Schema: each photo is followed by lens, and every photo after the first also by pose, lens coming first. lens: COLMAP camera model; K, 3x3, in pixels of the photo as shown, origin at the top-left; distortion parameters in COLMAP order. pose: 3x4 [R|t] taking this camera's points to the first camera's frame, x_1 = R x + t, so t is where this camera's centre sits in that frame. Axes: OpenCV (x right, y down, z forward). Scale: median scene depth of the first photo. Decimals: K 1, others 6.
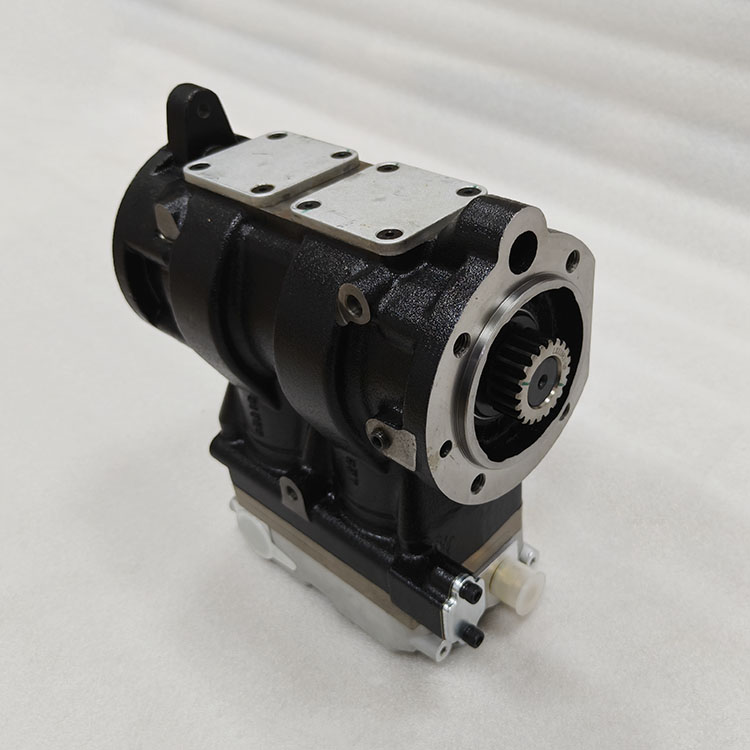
lens RADIAL K [[871.6, 0, 343.1], [0, 871.6, 350.6], [0, 0, 1]] dist [0.016595, -0.008929]
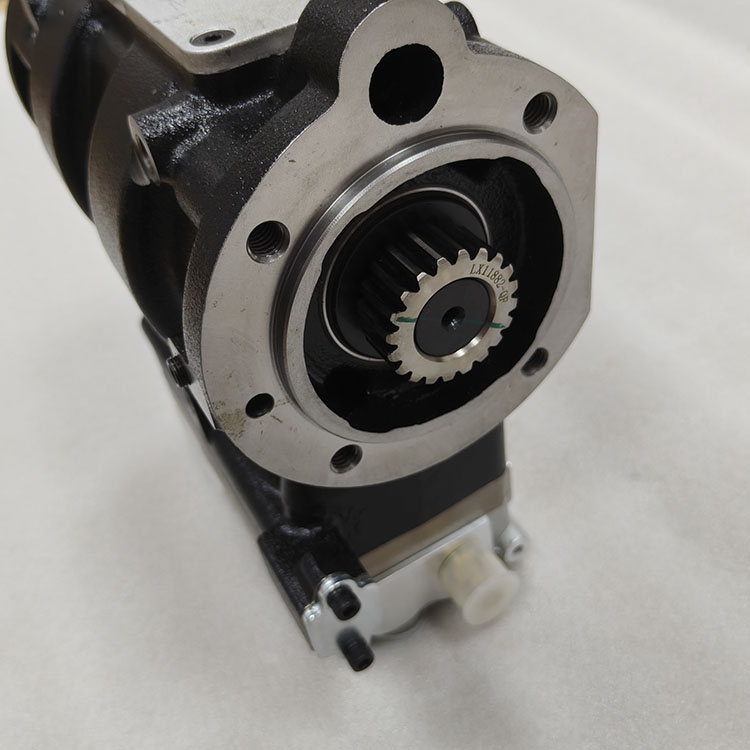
lens RADIAL K [[832.9, 0, 375.7], [0, 832.9, 343.0], [0, 0, 1]] dist [0.013864, 0.024721]
pose [[0.955304, 0.155225, -0.251595, 0.319771], [-0.108960, 0.976020, 0.188448, -0.047828], [0.274814, -0.152611, 0.949309, 0.444789]]
